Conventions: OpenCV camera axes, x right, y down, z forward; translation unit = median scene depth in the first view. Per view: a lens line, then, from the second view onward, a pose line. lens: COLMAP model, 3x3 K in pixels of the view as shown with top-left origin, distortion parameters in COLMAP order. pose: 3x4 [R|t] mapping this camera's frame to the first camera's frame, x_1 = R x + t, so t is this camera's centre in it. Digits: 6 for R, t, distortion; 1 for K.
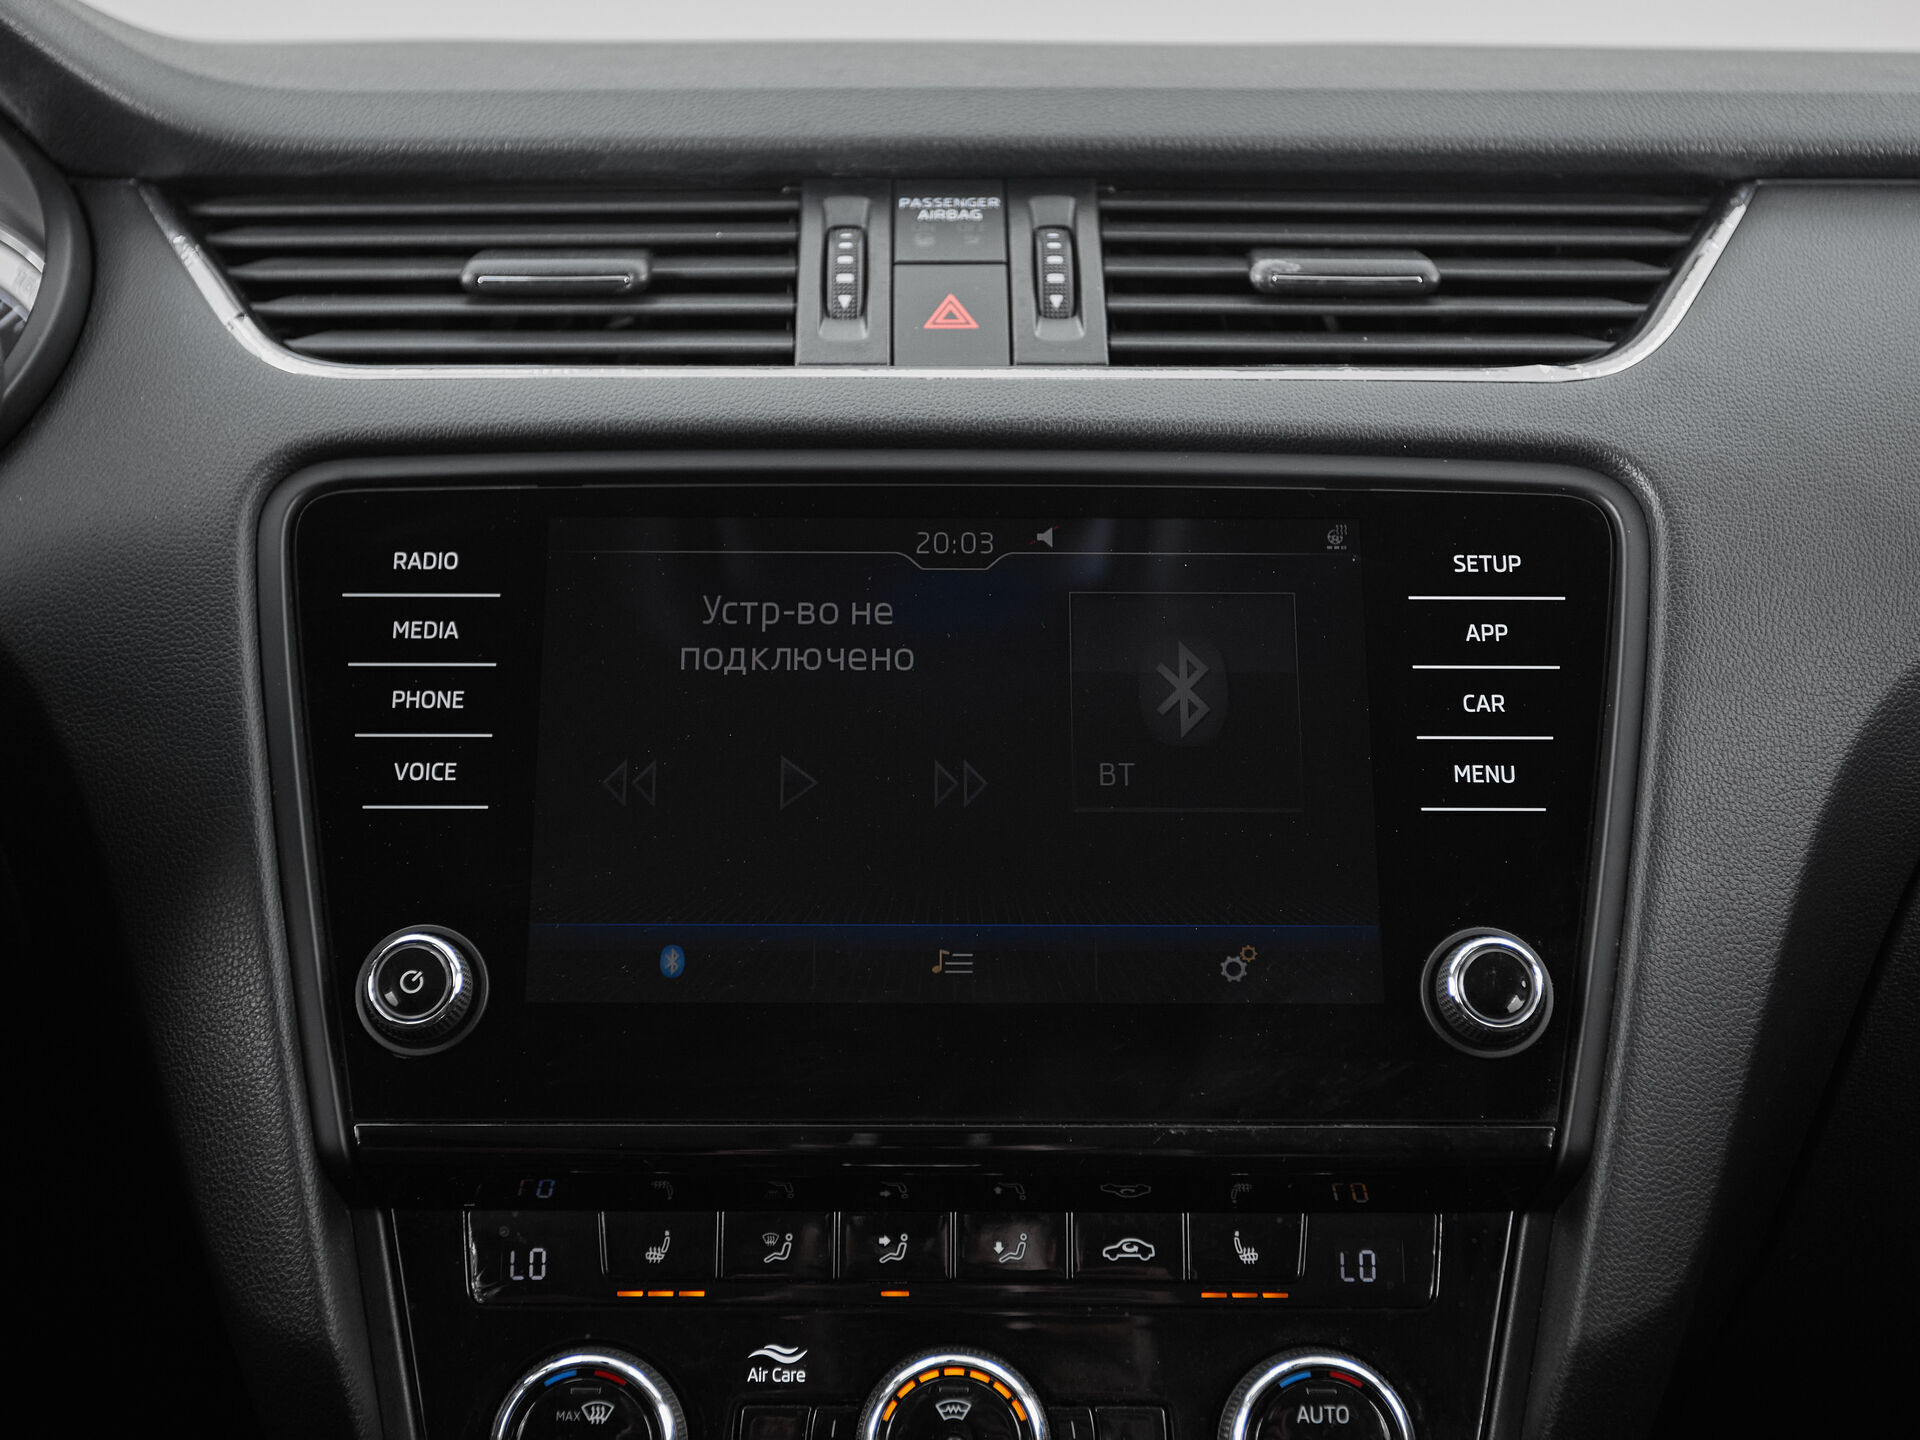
lens RADIAL K [[2779.6, 0, 976.1], [0, 2779.6, 615.1], [0, 0, 1]] dist [0.025327, 0.000000]
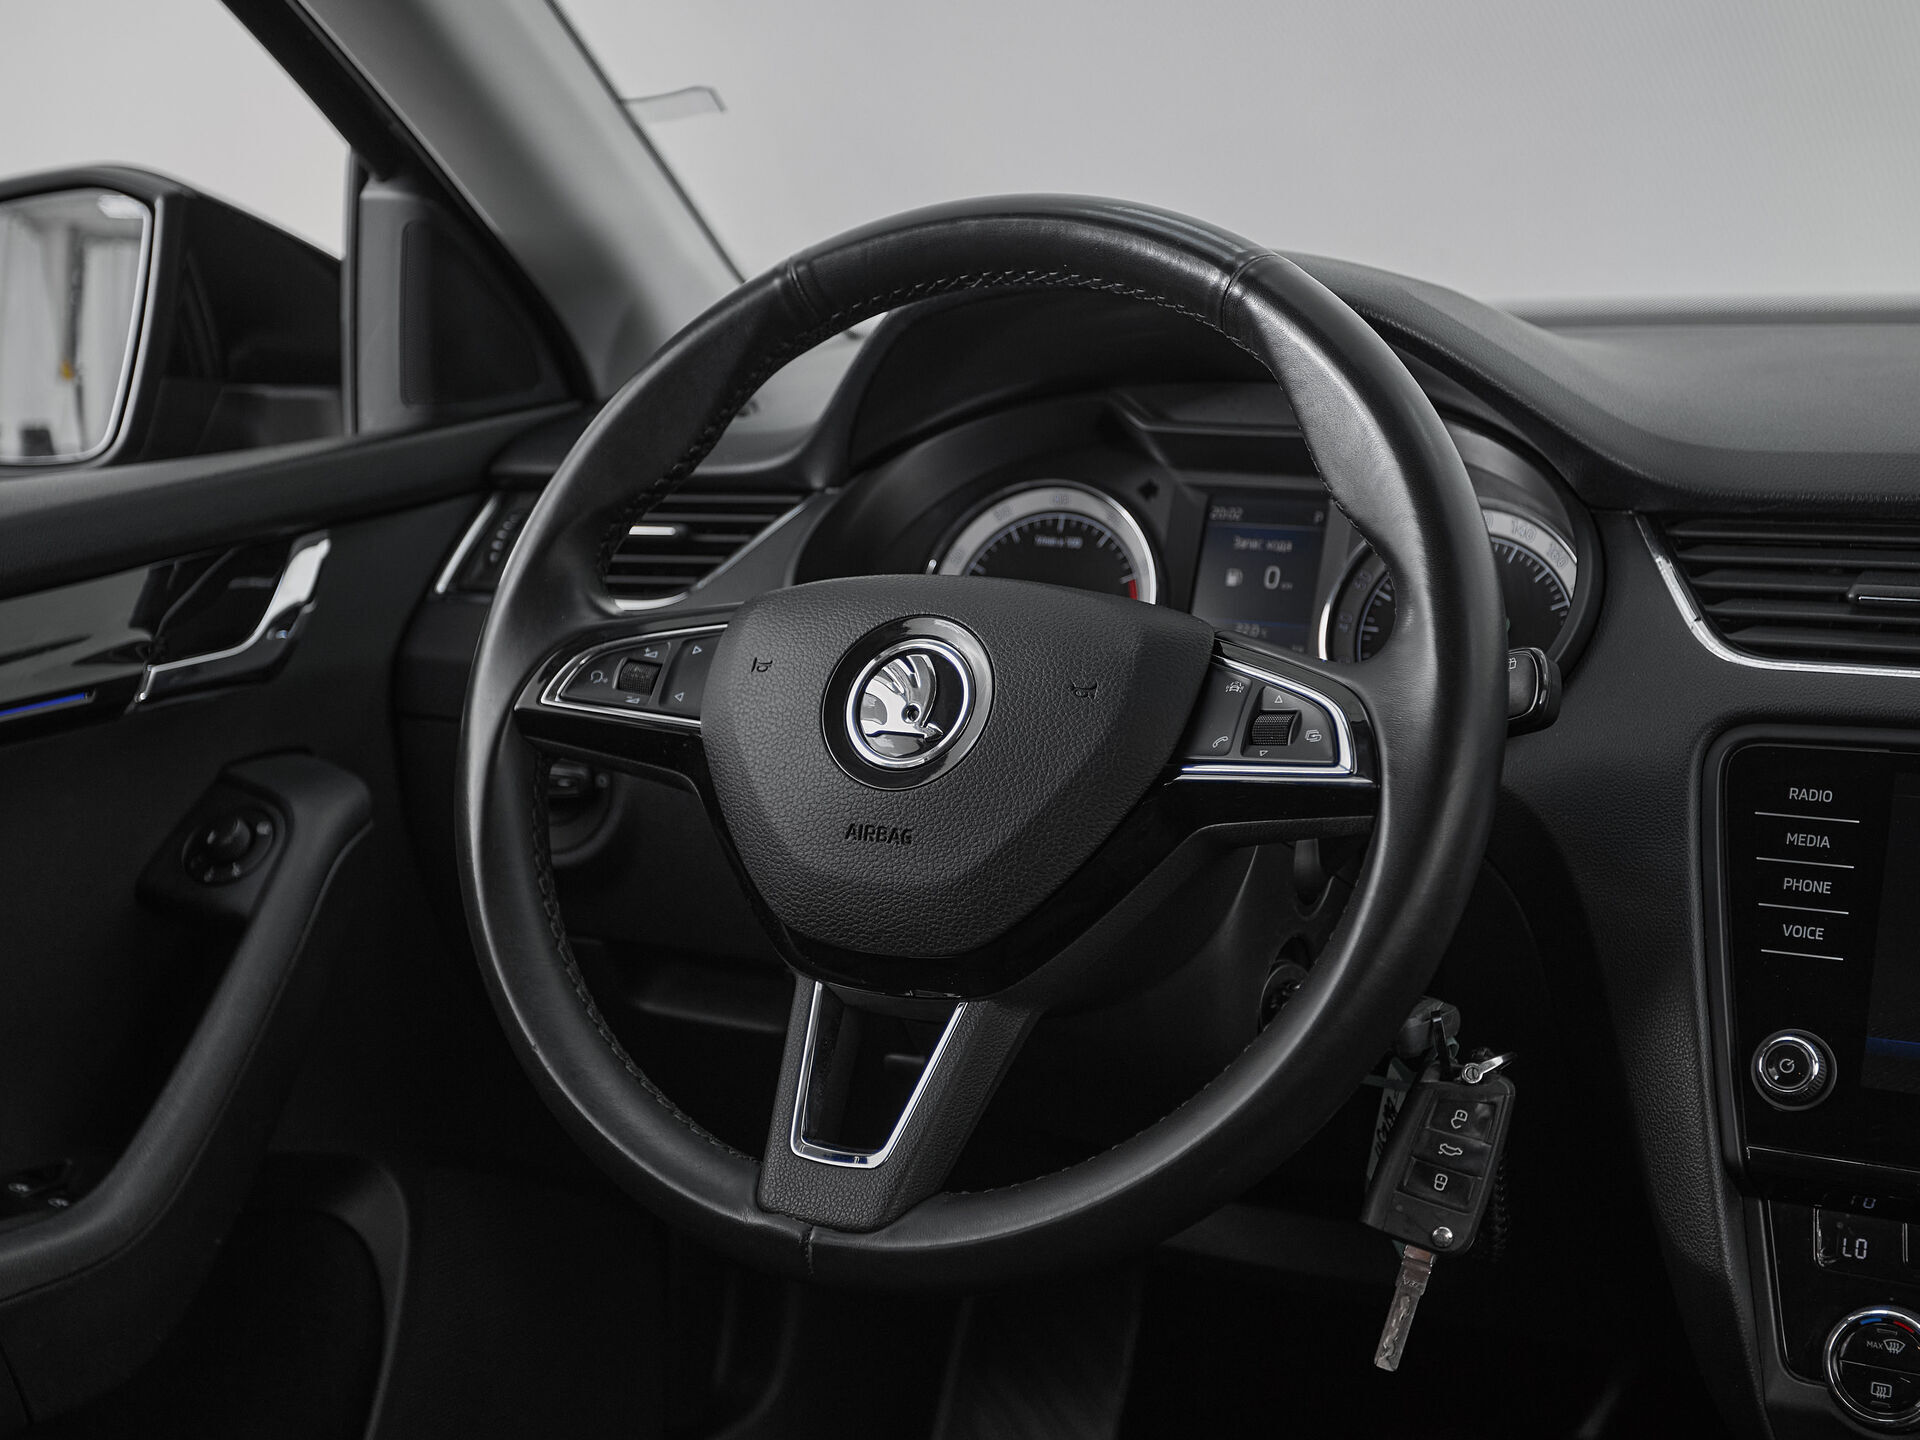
lens RADIAL K [[2937.3, 0, 844.7], [0, 2937.3, 670.8], [0, 0, 1]] dist [0.053888, 0.000000]
pose [[0.866558, 0.062487, -0.495150, 0.152290], [-0.030660, 0.996922, 0.072152, -0.194782], [0.498134, -0.047343, 0.865806, -0.718096]]
